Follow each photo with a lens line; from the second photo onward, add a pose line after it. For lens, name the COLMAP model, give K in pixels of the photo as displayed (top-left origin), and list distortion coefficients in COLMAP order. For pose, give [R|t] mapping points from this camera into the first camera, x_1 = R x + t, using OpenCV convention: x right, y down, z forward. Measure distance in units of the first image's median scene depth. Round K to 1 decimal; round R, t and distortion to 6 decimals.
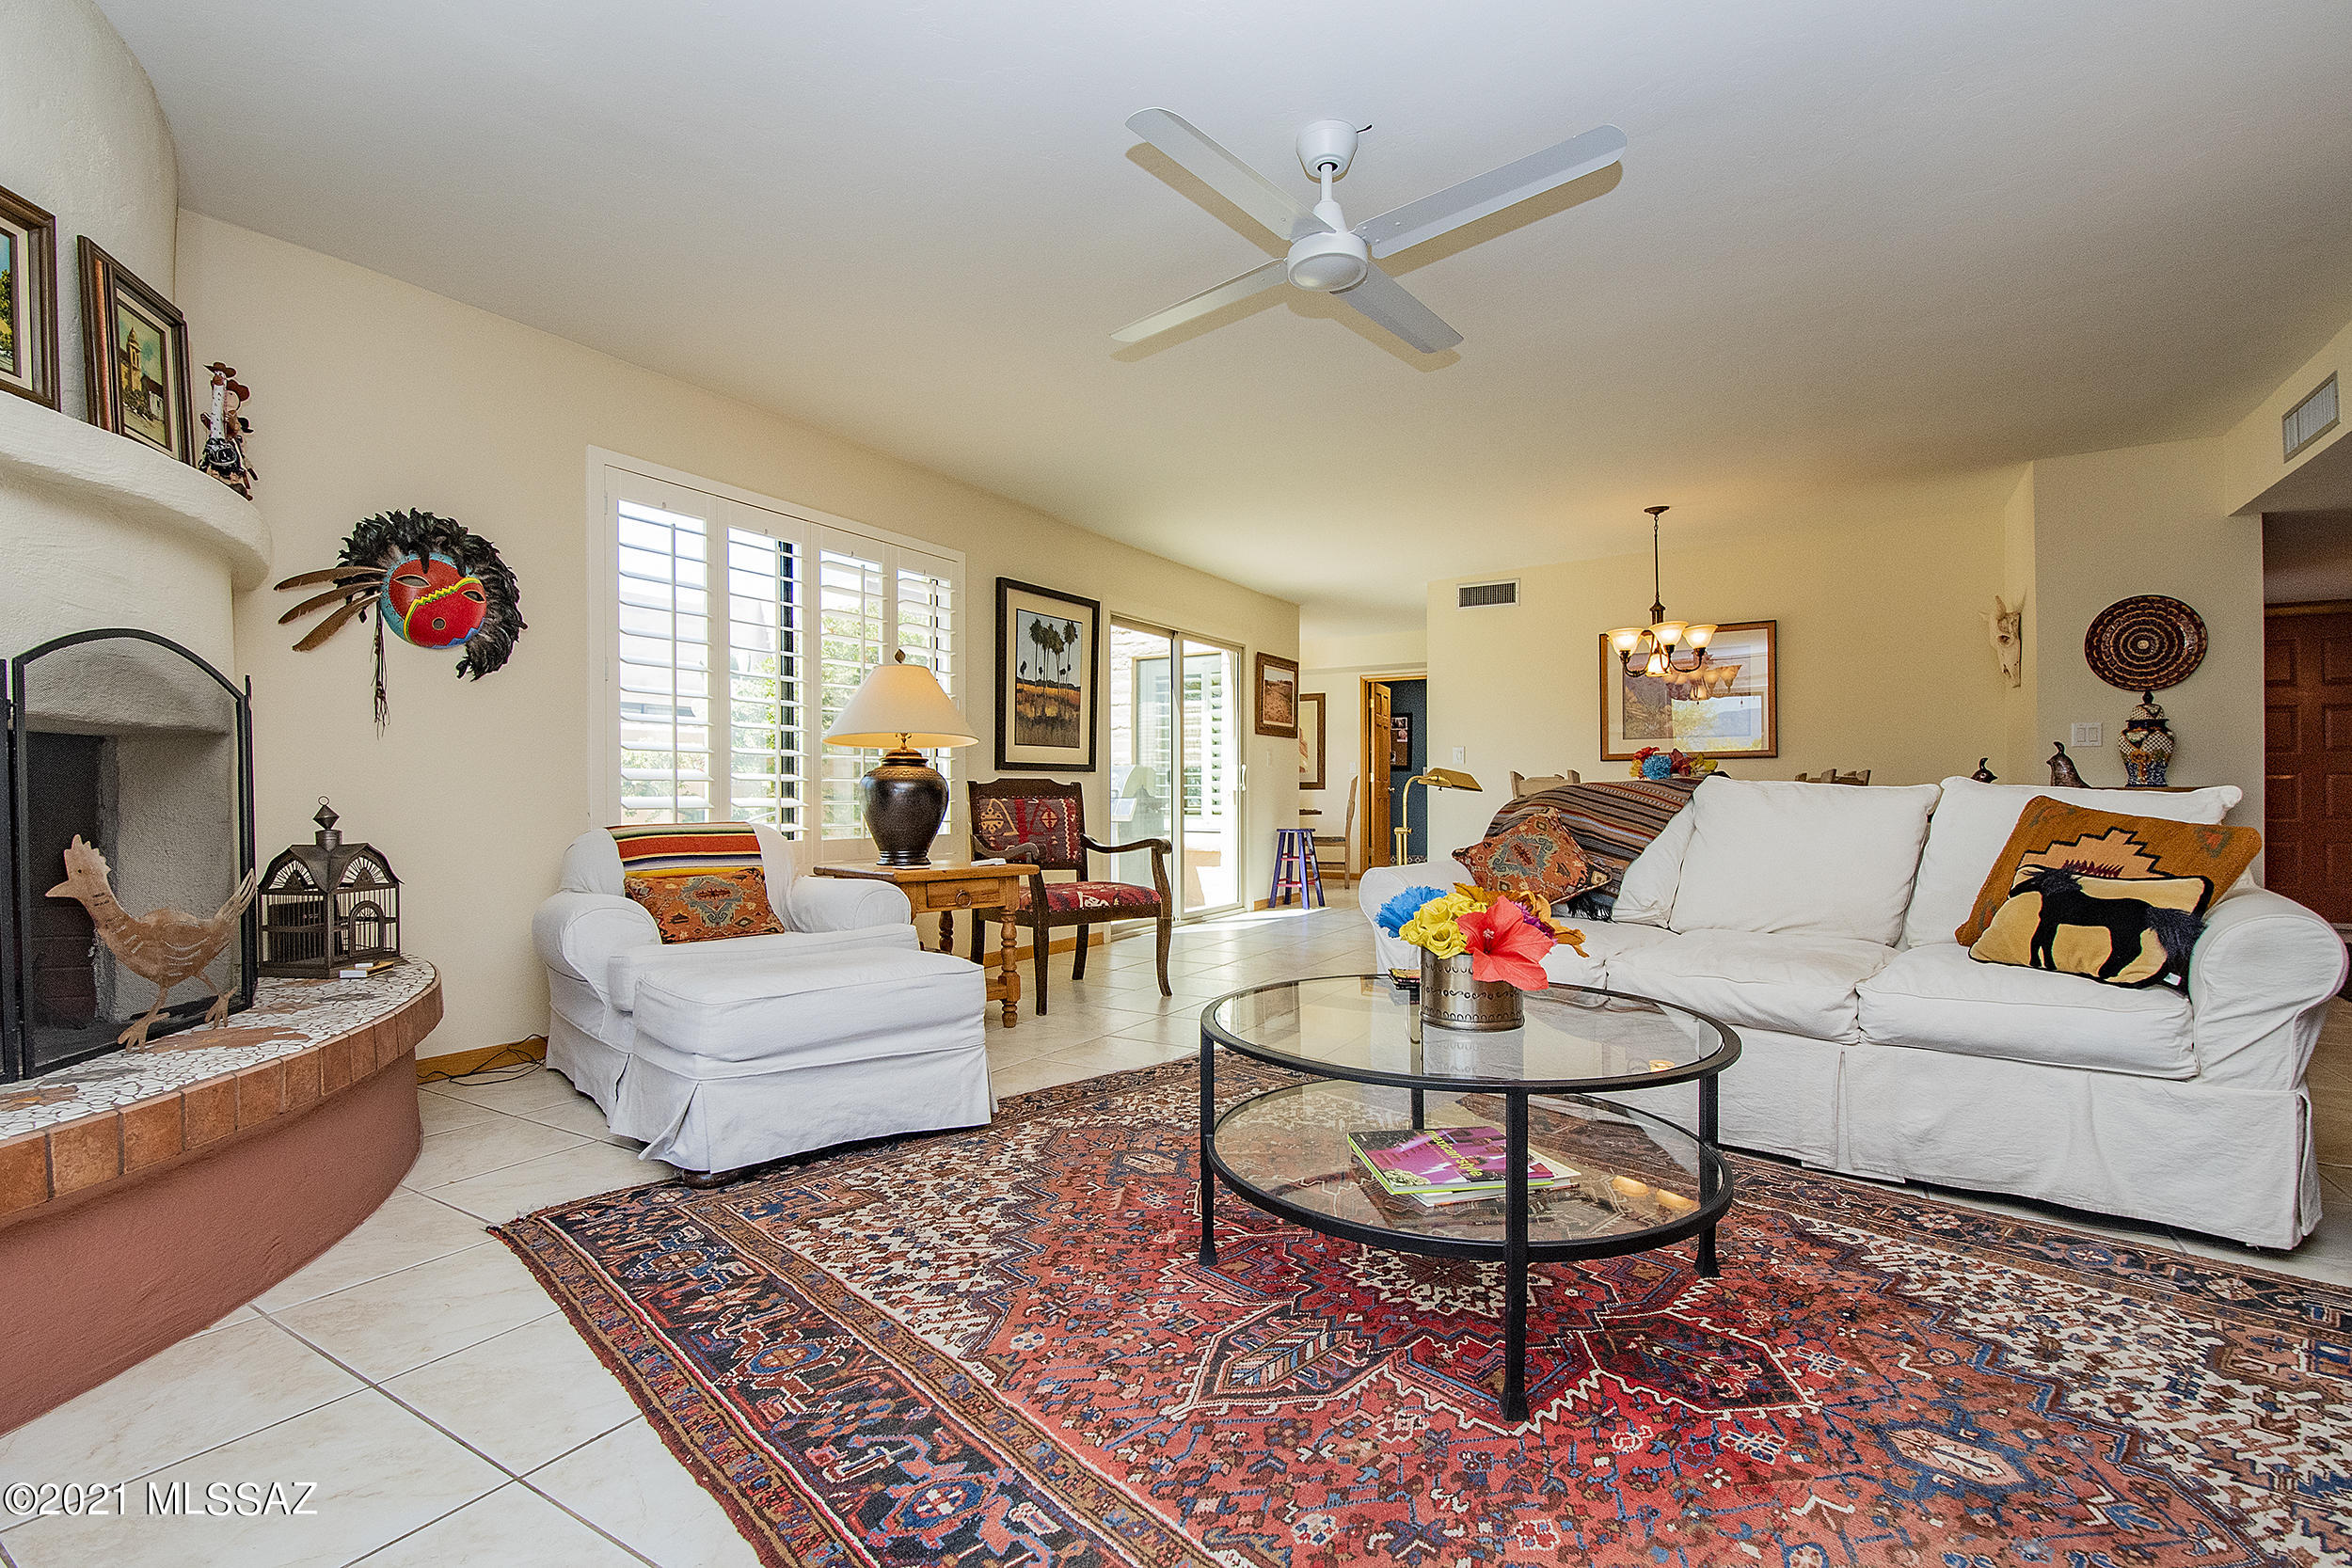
lens RADIAL K [[1057.2, 0, 1224.7], [0, 1057.2, 794.0], [0, 0, 1]] dist [-0.007519, -0.007687]
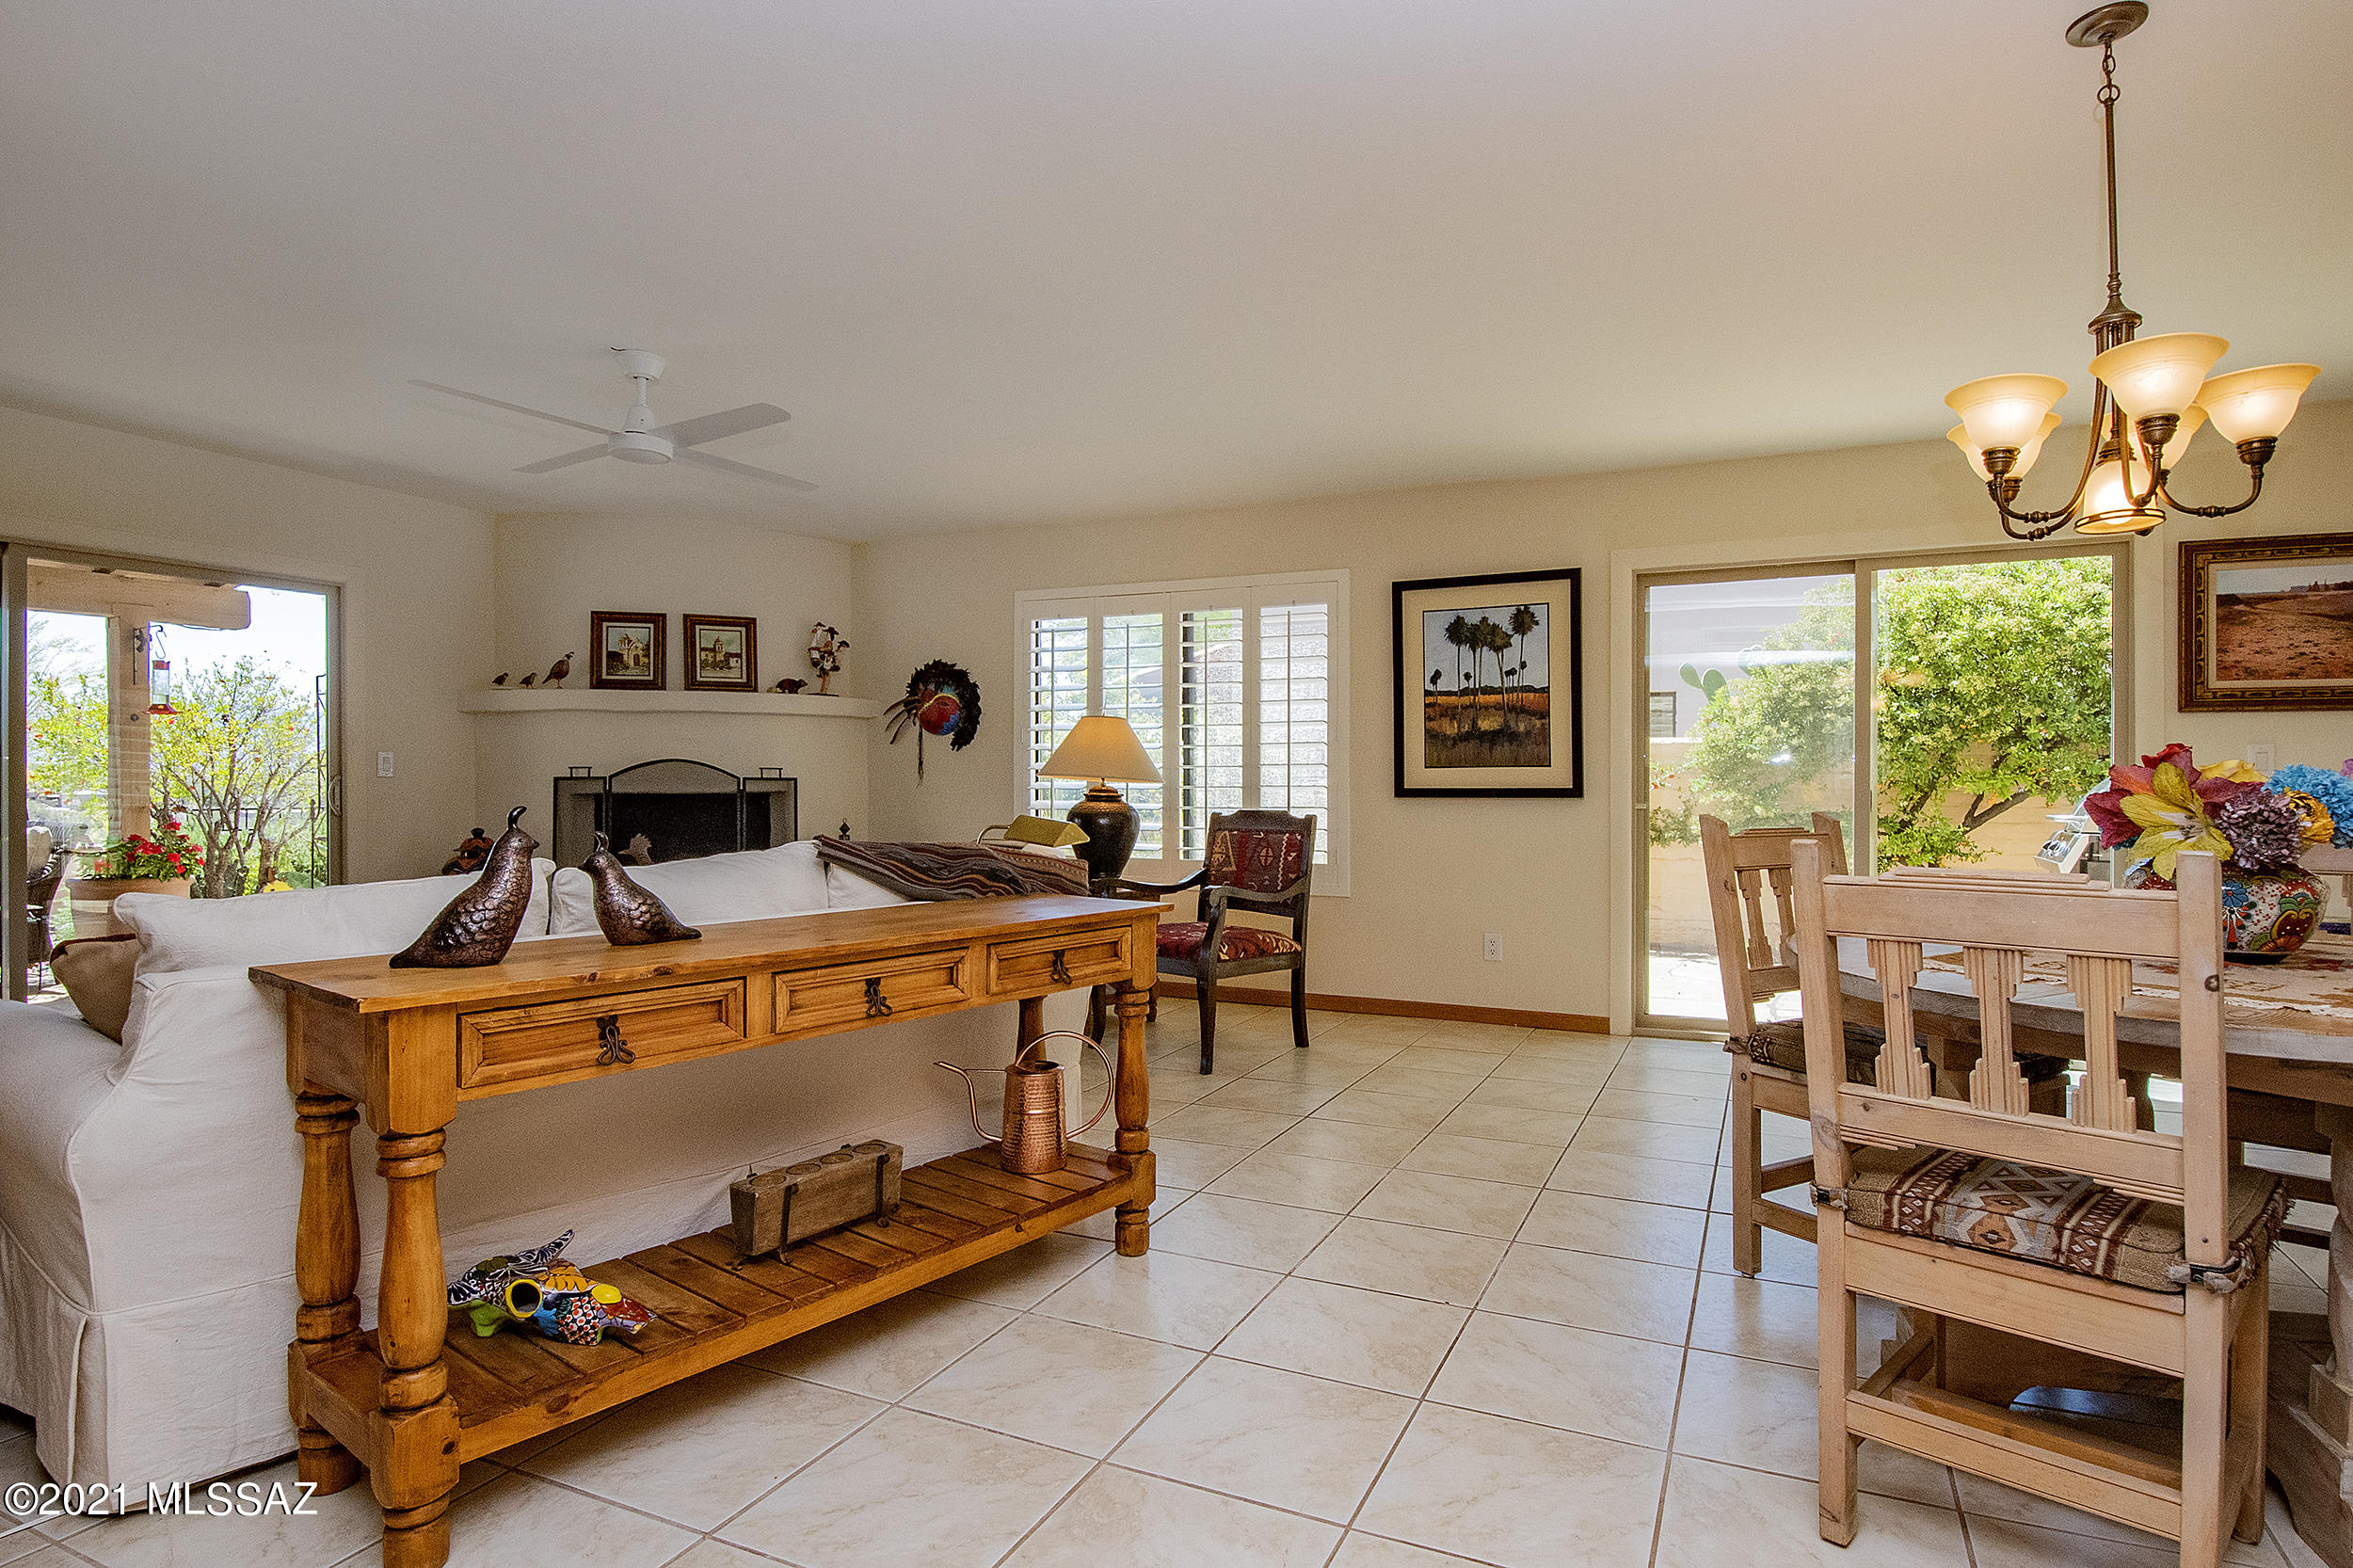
lens RADIAL K [[1256.3, 0, 1204.5], [0, 1256.3, 781.6], [0, 0, 1]] dist [0.003339, -0.012890]
pose [[0.077975, 0.001071, -0.996955, 1.122611], [-0.001681, 0.999998, 0.000943, -0.050352], [0.996954, 0.001603, 0.077977, 1.022521]]
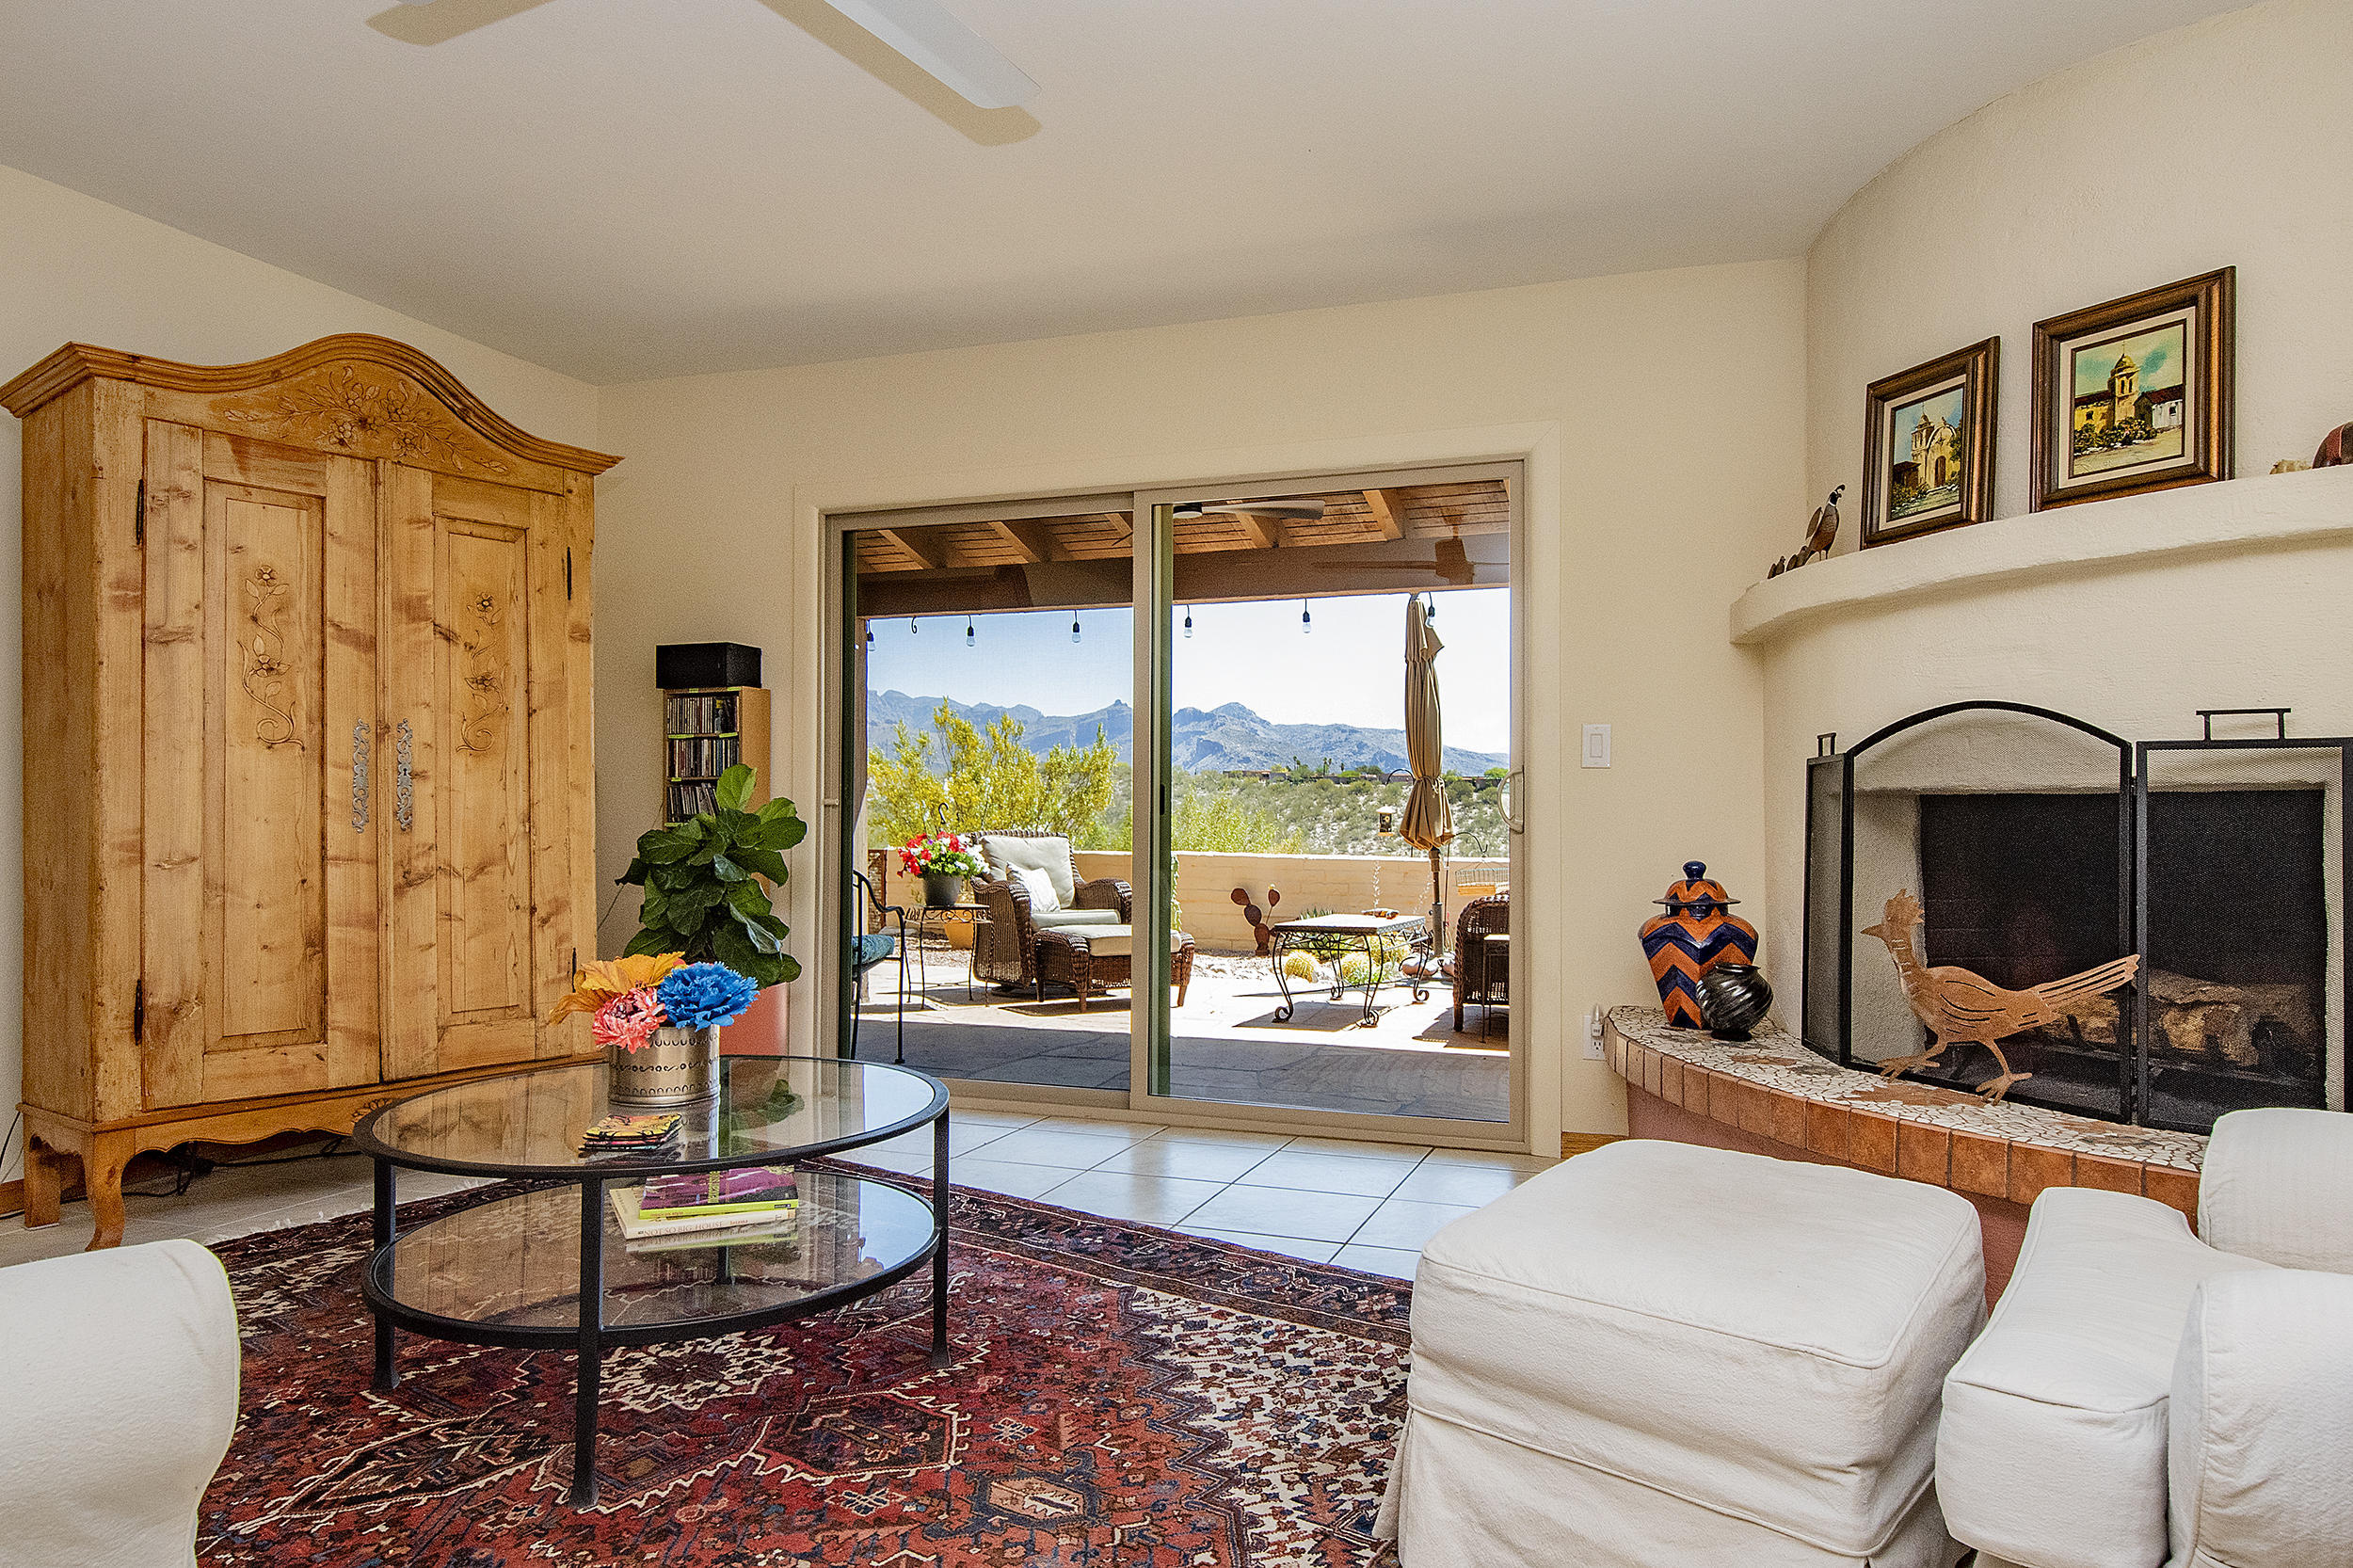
lens RADIAL K [[1469.9, 0, 1221.0], [0, 1469.9, 798.2], [0, 0, 1]] dist [0.022157, -0.017498]
pose [[-0.986673, -0.001291, -0.162712, -0.023480], [-0.000261, 0.999980, -0.006350, -0.024100], [0.162717, -0.006223, -0.986653, 1.132706]]
